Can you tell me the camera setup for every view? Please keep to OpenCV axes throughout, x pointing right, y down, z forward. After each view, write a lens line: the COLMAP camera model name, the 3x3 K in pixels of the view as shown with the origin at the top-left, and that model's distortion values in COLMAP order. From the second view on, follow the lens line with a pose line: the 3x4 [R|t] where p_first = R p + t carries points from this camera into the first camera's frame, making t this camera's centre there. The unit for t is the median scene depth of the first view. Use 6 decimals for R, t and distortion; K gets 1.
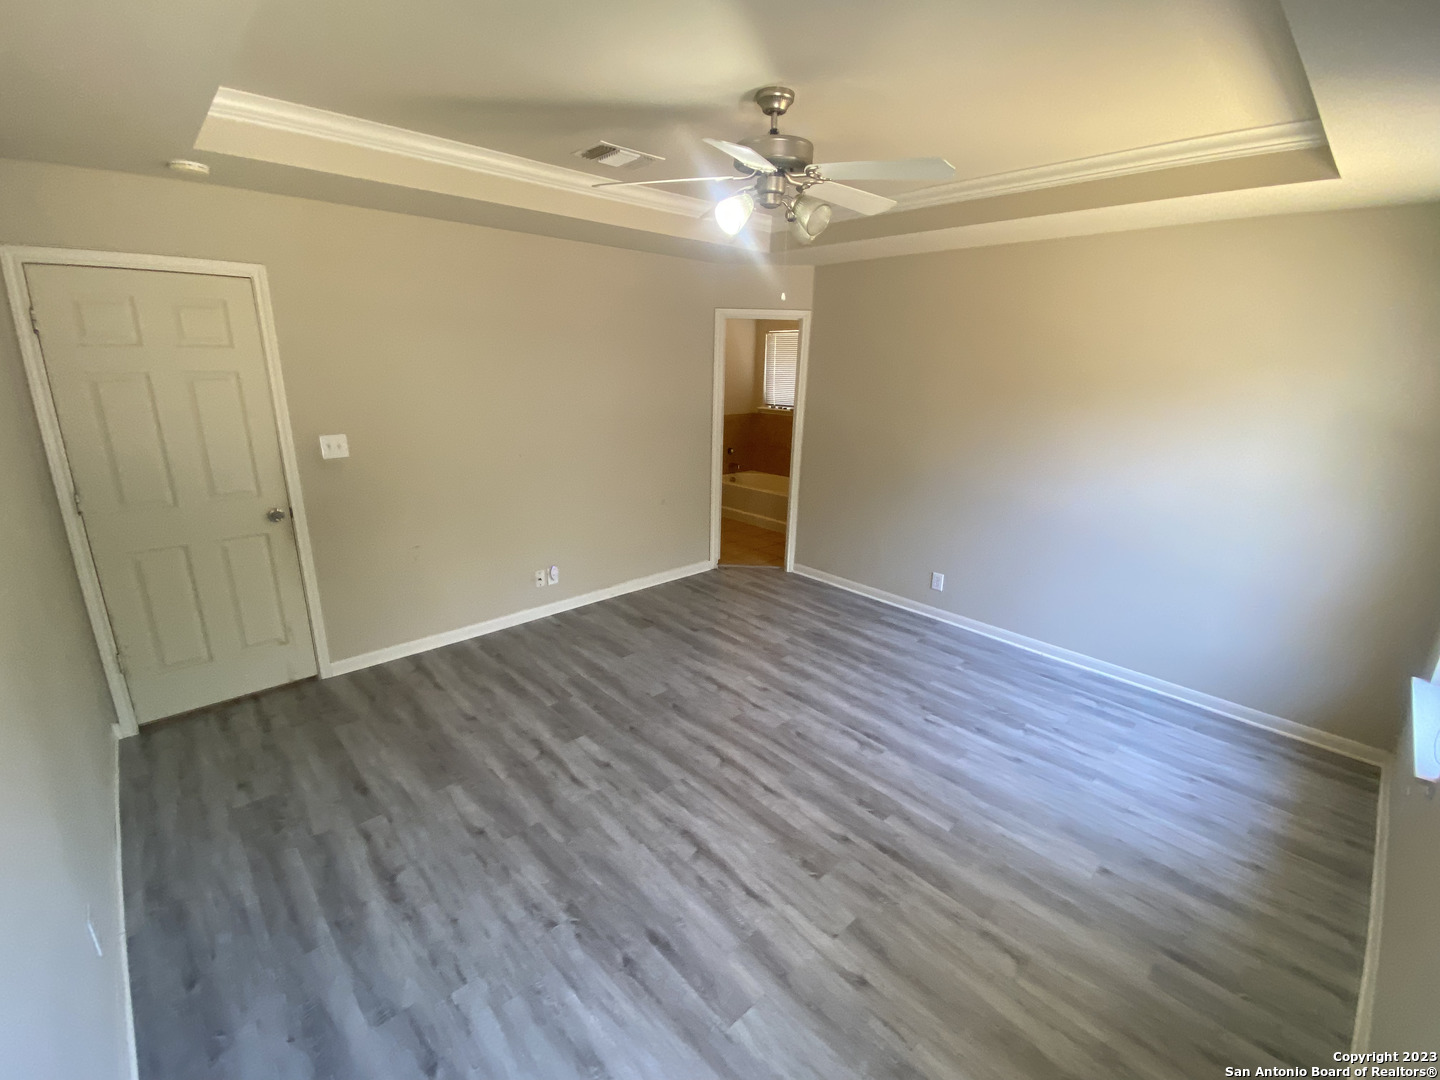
lens RADIAL K [[625.5, 0, 720.0], [0, 625.5, 540.0], [0, 0, 1]] dist [0.019765, -0.021540]
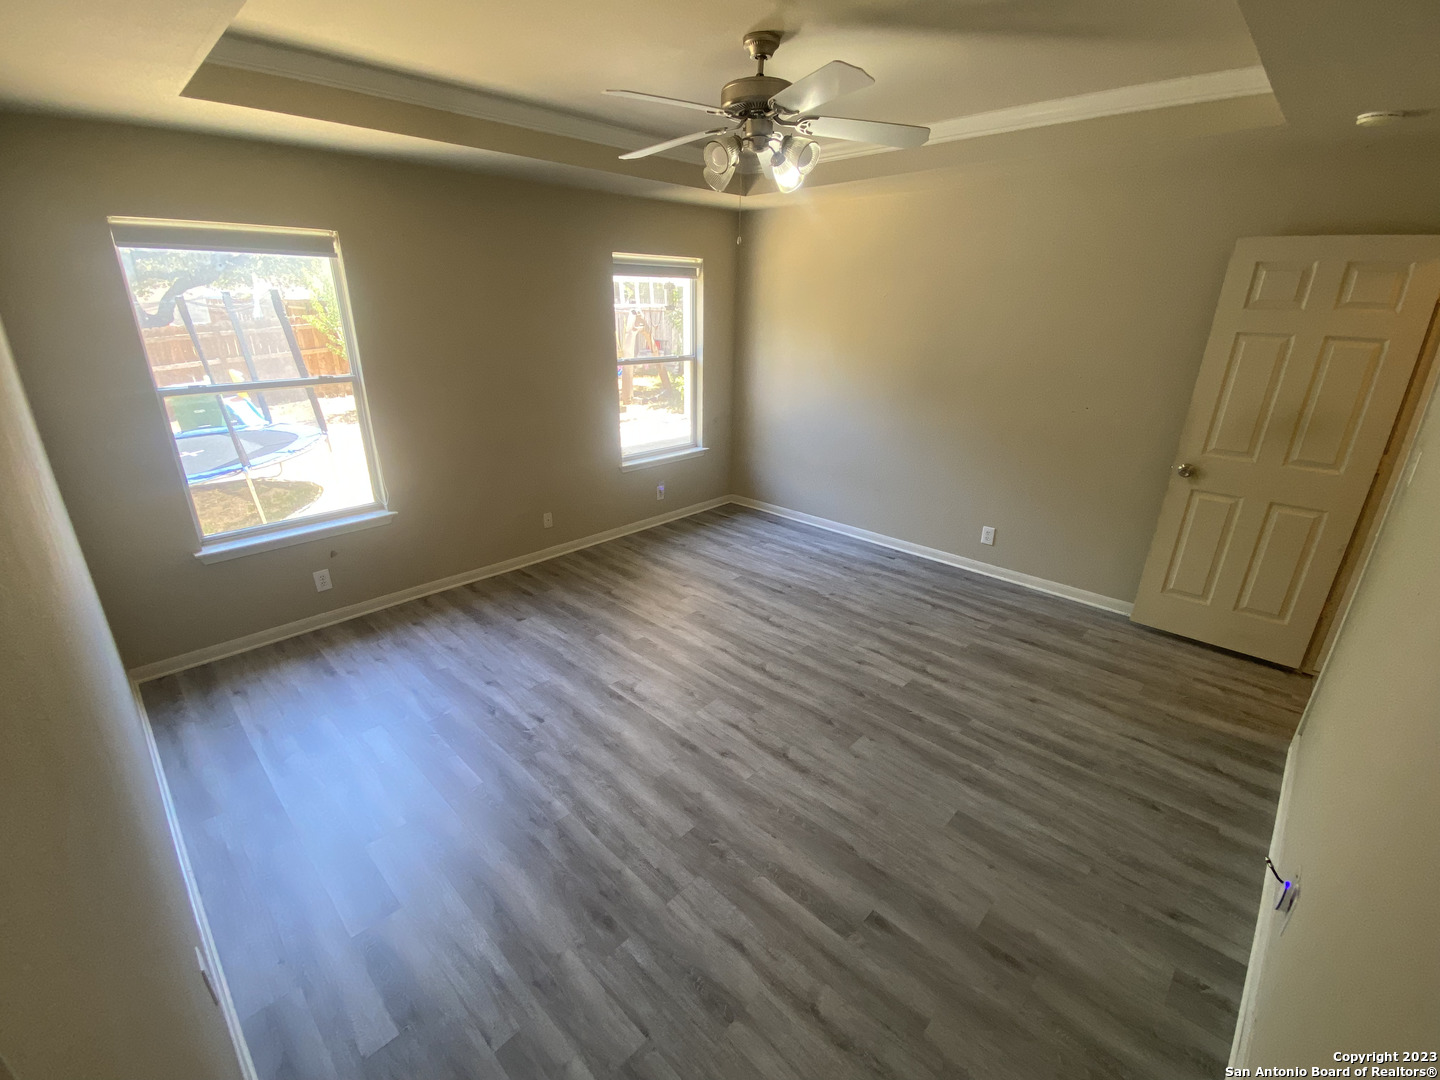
lens RADIAL K [[625.5, 0, 720.0], [0, 625.5, 540.0], [0, 0, 1]] dist [0.019765, -0.021540]
pose [[-0.998340, -0.007523, -0.057103, 0.147043], [-0.039945, 0.804682, 0.592360, -0.497728], [0.041493, 0.593658, -0.803647, 1.750120]]
